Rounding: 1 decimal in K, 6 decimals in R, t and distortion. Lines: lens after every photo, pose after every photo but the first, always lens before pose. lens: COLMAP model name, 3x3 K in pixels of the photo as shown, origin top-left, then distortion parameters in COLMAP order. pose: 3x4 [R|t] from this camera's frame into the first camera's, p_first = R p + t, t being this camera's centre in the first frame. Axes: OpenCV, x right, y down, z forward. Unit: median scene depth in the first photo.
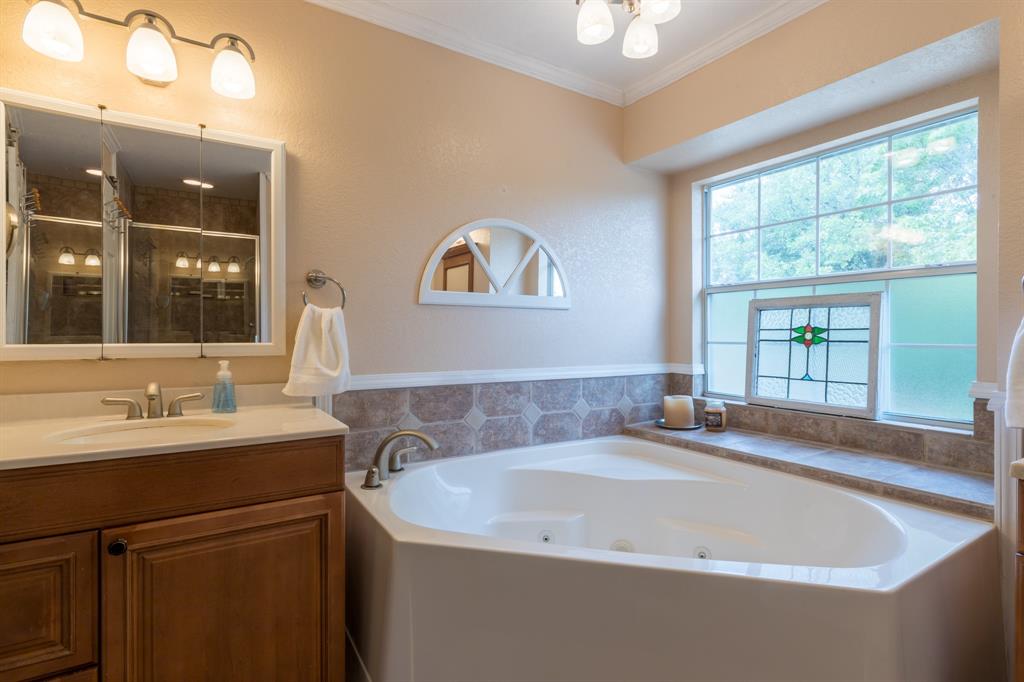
lens RADIAL K [[505.7, 0, 511.9], [0, 505.7, 342.5], [0, 0, 1]] dist [0.001438, 0.000435]
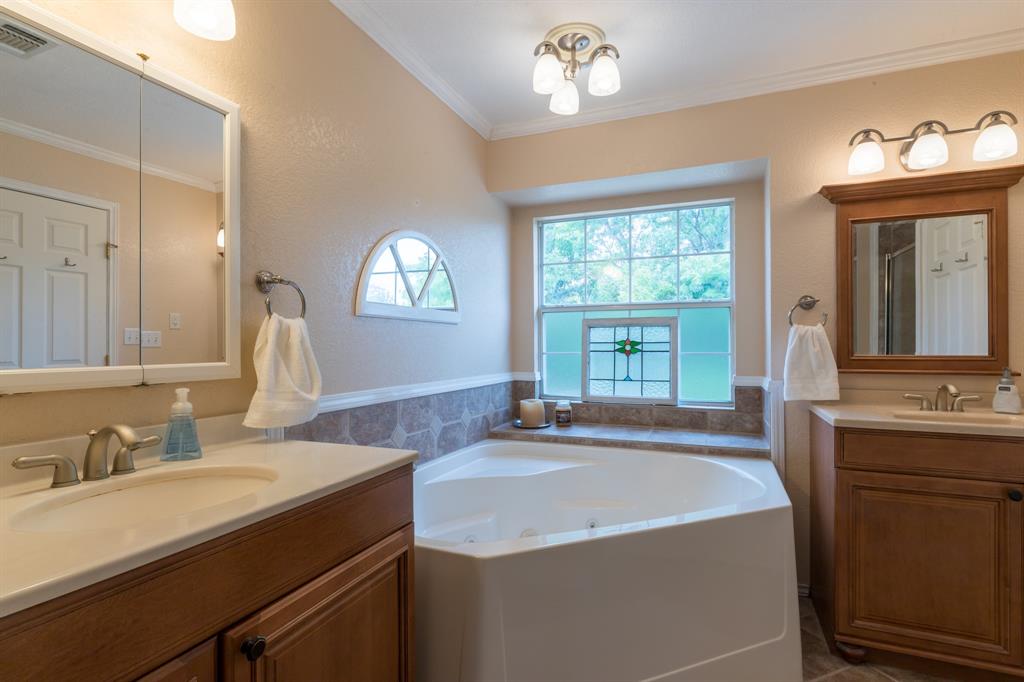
lens RADIAL K [[499.4, 0, 517.6], [0, 499.4, 353.7], [0, 0, 1]] dist [-0.001185, 0.000354]
pose [[0.813524, -0.014771, 0.581343, -0.417202], [0.015006, 0.999878, 0.004407, -0.006937], [-0.581337, 0.005138, 0.813646, 0.093642]]
